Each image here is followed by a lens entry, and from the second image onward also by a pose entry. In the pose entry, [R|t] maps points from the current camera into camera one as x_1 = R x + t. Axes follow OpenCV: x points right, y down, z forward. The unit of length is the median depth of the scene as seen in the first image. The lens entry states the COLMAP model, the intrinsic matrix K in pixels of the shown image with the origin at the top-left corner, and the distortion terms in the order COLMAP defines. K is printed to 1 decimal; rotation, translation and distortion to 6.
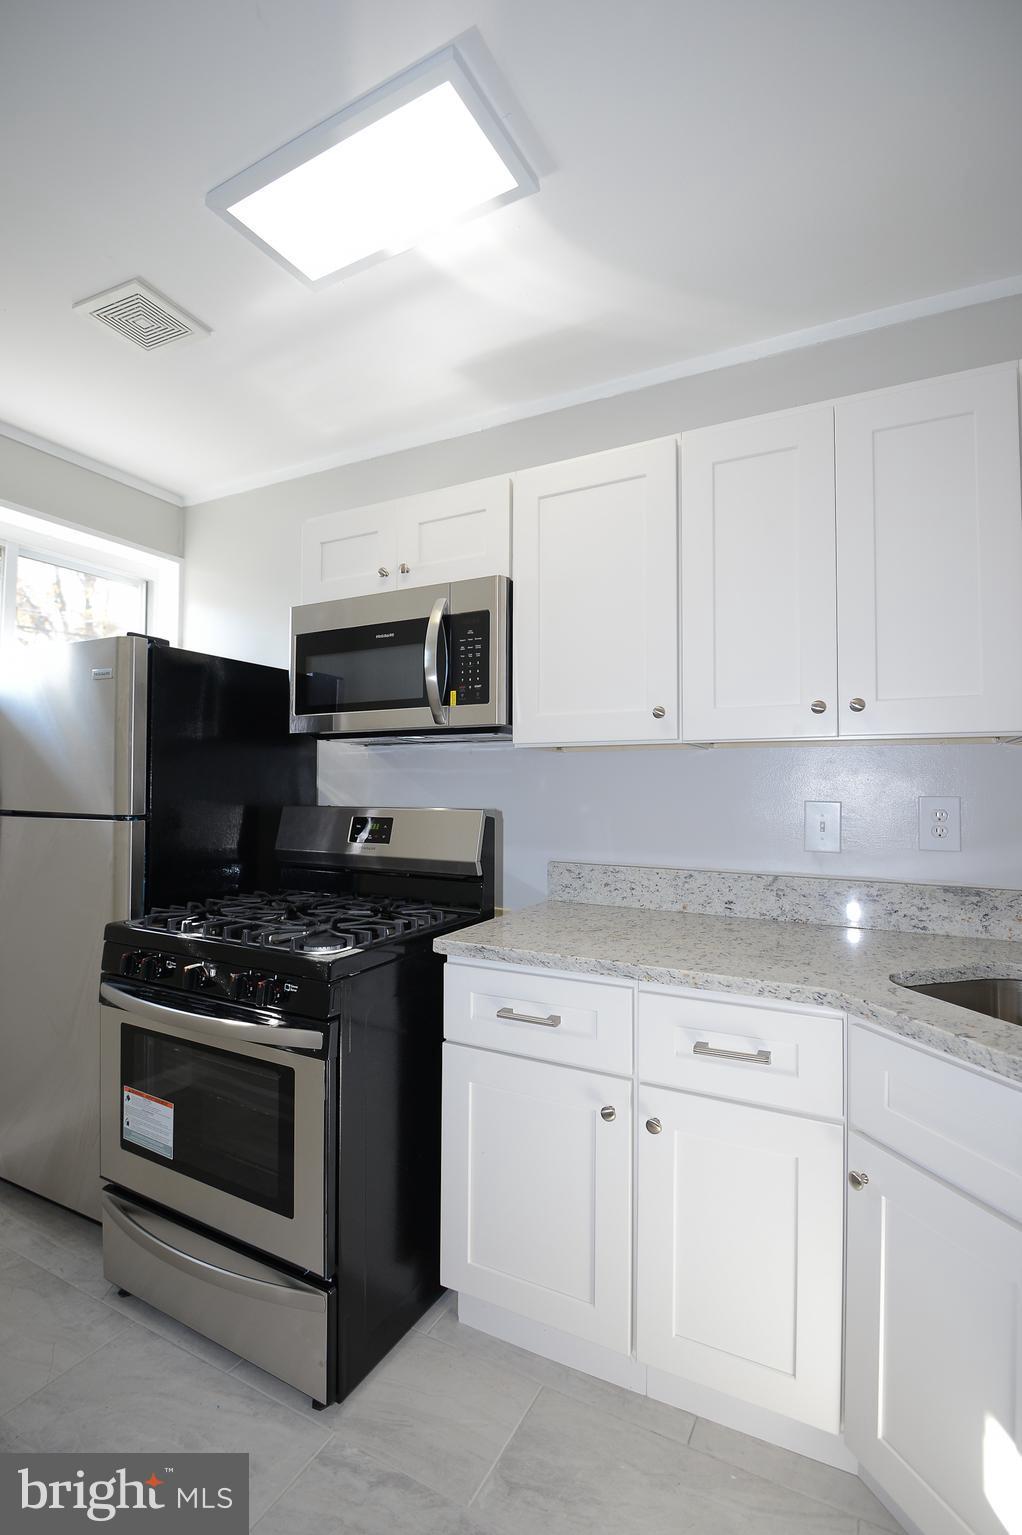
lens RADIAL K [[710.7, 0, 535.5], [0, 710.7, 789.6], [0, 0, 1]] dist [-0.001021, -0.011722]
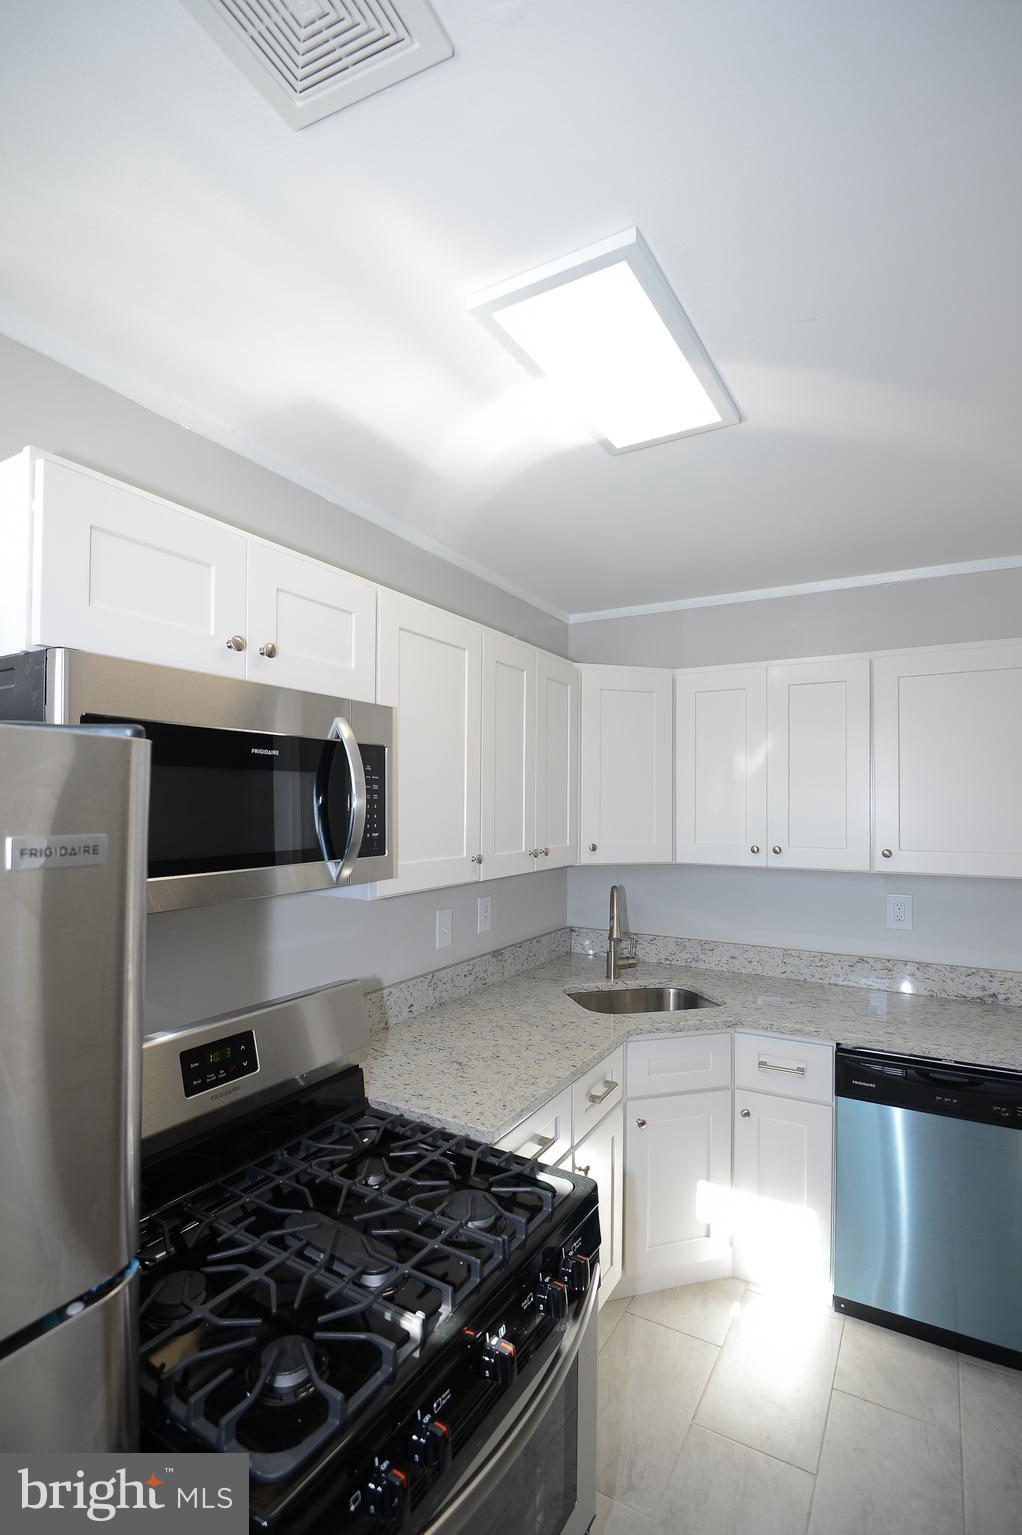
lens RADIAL K [[710.7, 0, 535.5], [0, 710.7, 789.6], [0, 0, 1]] dist [-0.001021, -0.011722]
pose [[0.028245, 0.012722, 0.999520, -0.917689], [-0.019535, 0.999735, -0.012172, -0.192039], [-0.999410, -0.019182, 0.028486, 0.787601]]
